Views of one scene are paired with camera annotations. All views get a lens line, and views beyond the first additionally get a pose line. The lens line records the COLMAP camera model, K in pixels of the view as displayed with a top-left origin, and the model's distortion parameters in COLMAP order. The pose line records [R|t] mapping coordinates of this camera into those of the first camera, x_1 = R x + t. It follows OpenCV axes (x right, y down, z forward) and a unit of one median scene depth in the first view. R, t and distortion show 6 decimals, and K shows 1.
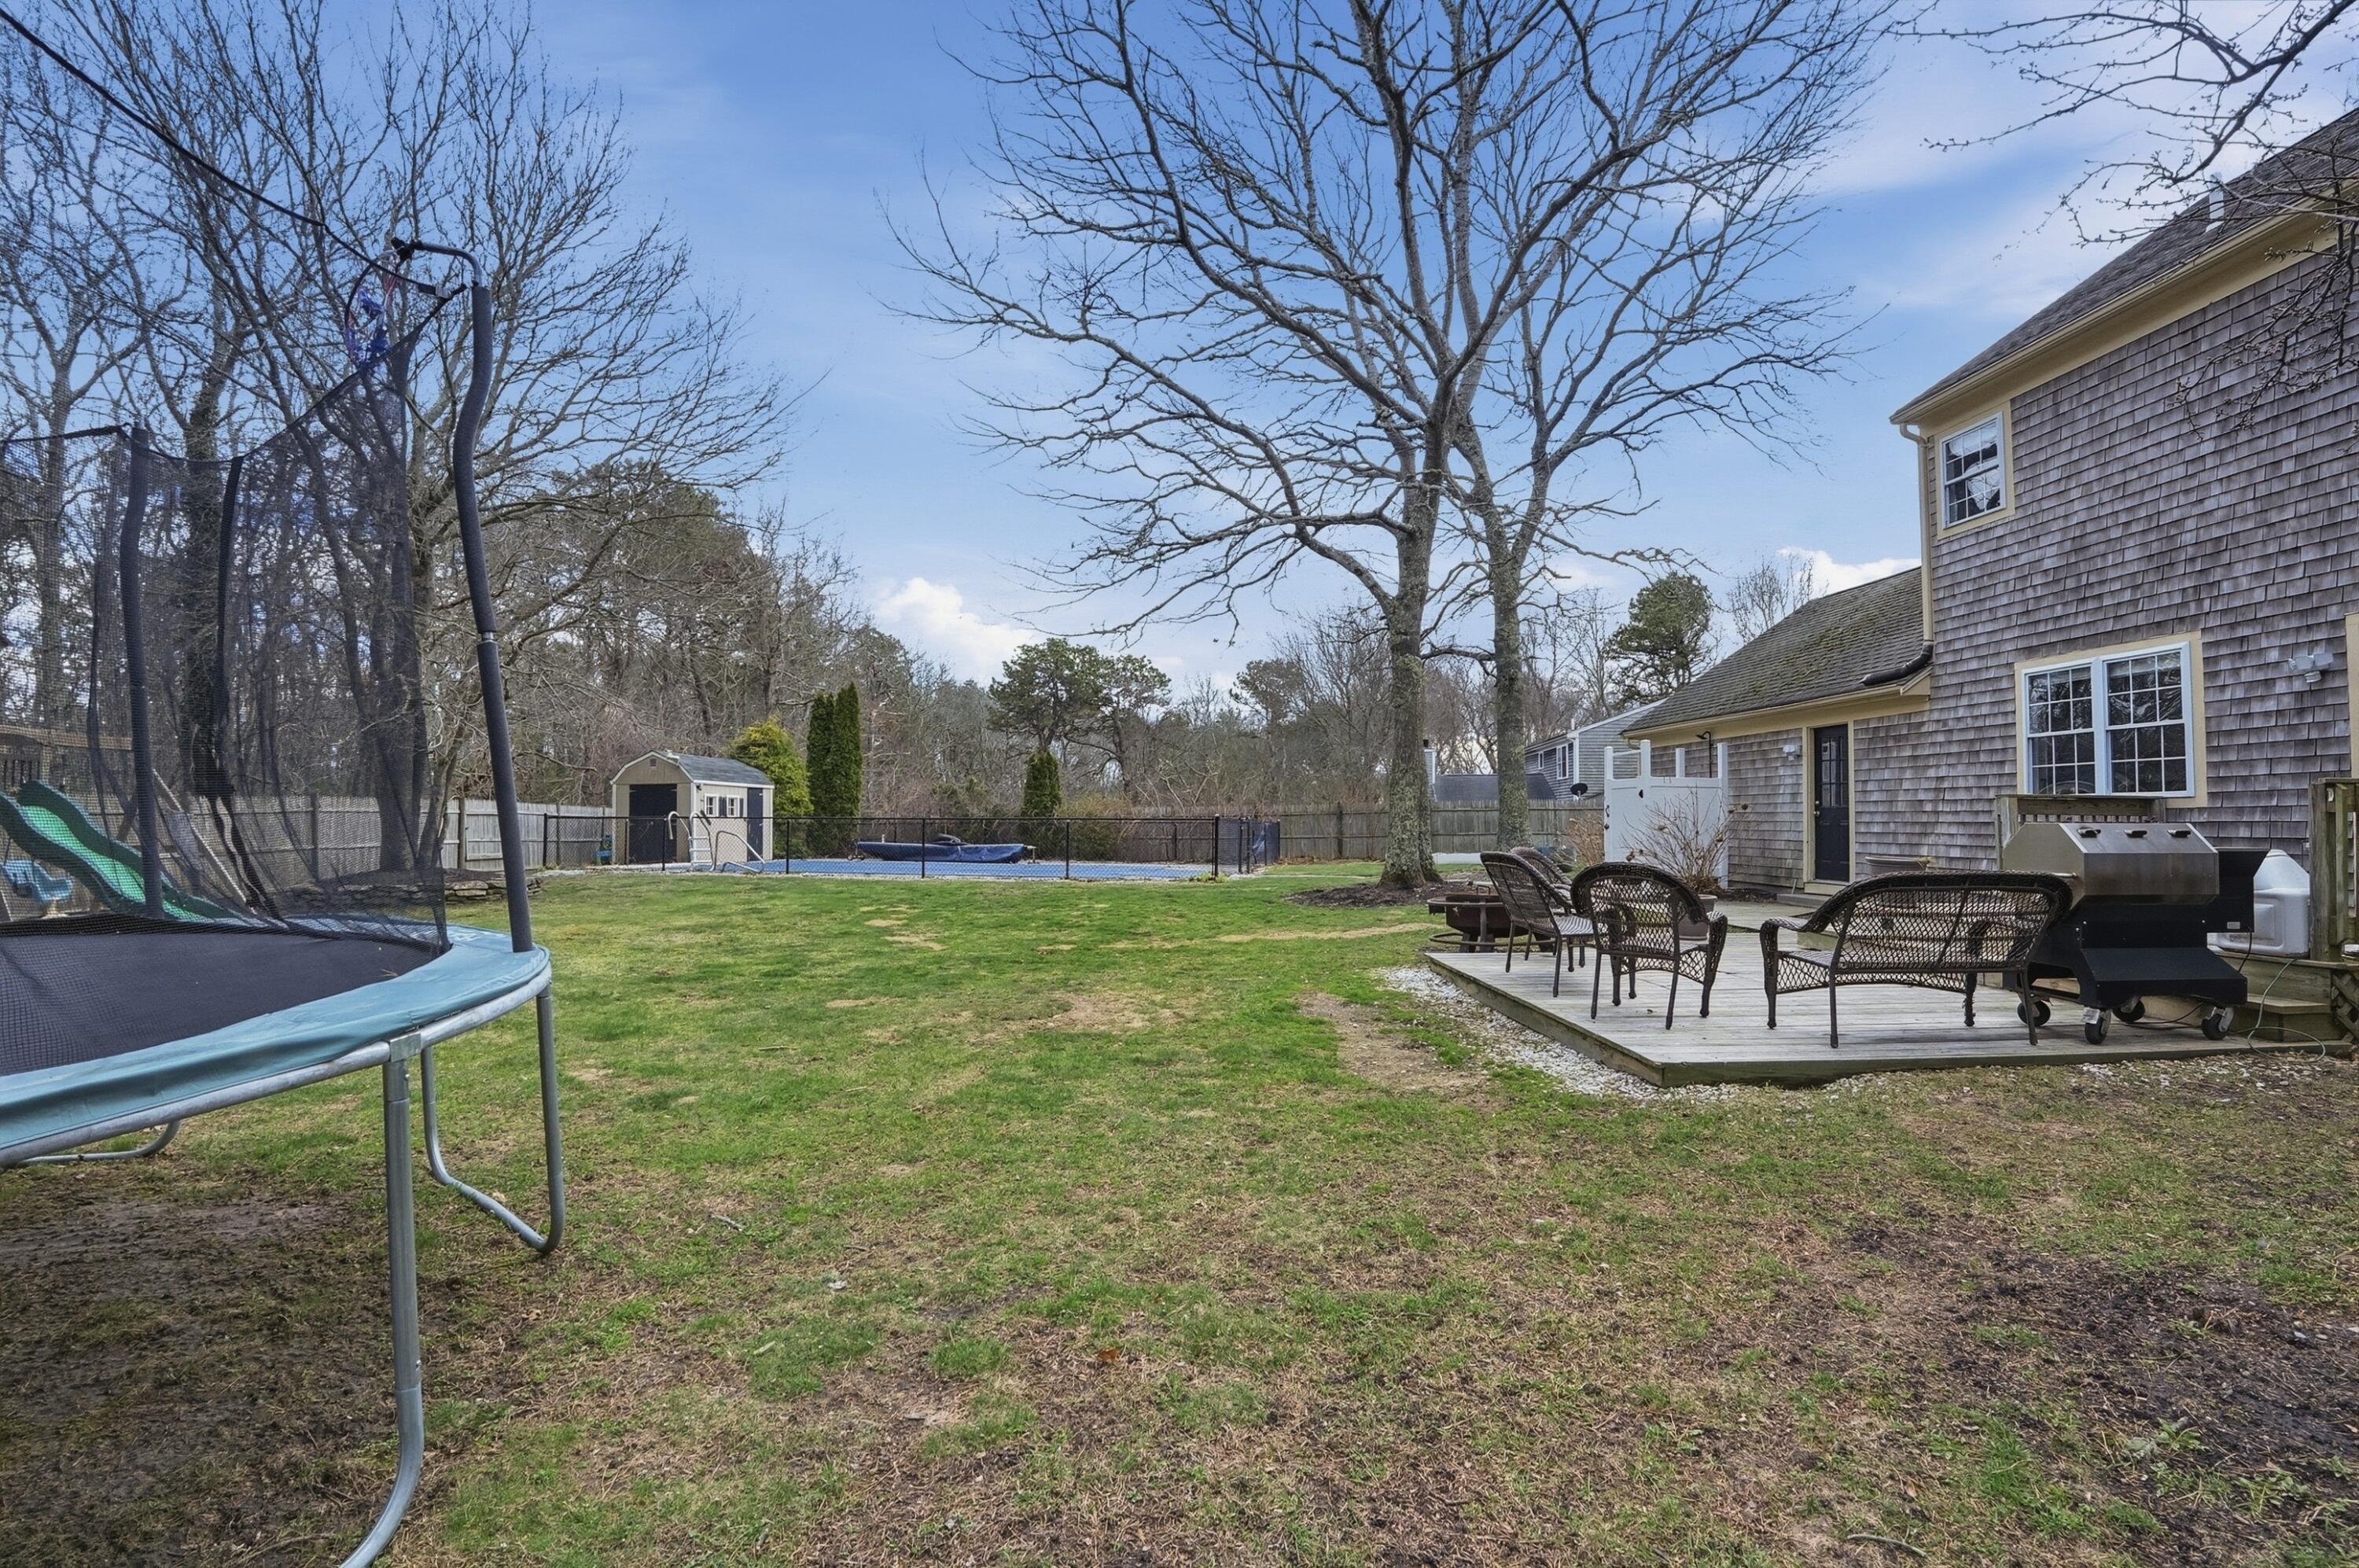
lens RADIAL K [[1020.3, 0, 1195.0], [0, 1020.3, 794.9], [0, 0, 1]] dist [-0.073867, 0.012341]
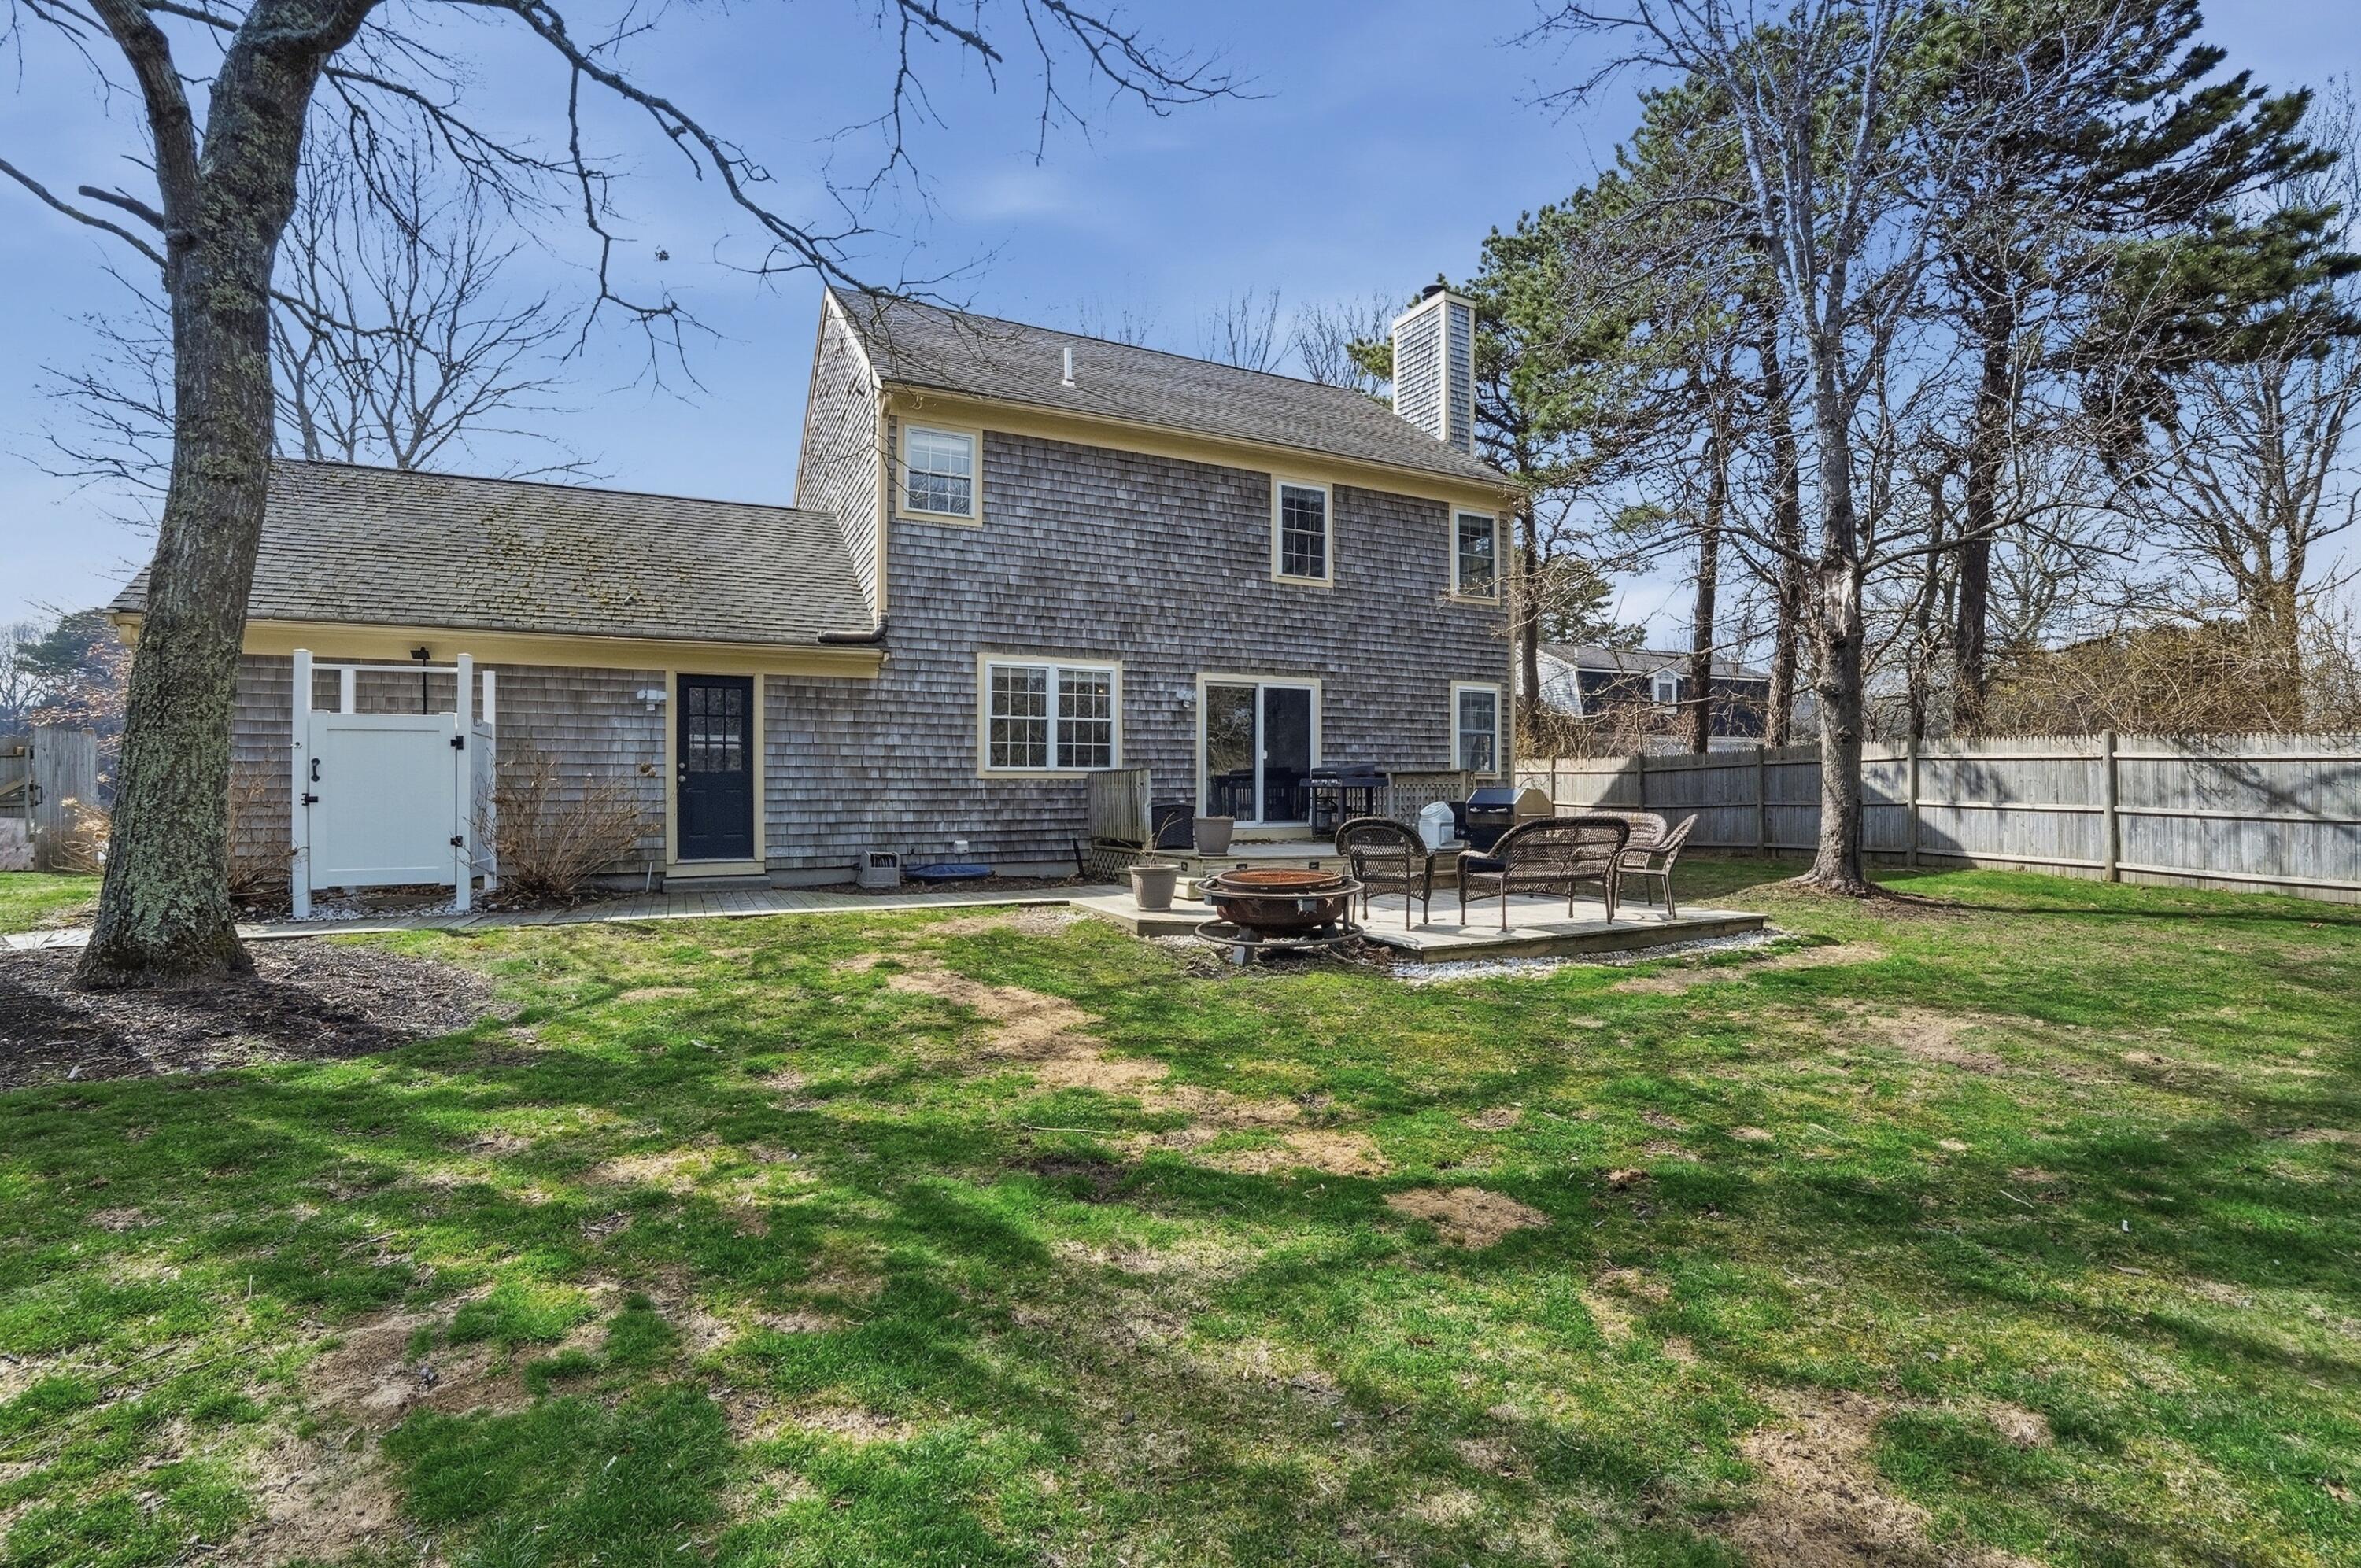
lens RADIAL K [[1021.0, 0, 1196.0], [0, 1021.0, 794.9], [0, 0, 1]] dist [-0.073867, 0.012341]
pose [[-0.391652, -0.007645, 0.920081, -0.421092], [-0.022116, 0.999755, -0.001107, 0.033286], [-0.919847, -0.020782, -0.391726, 1.328472]]
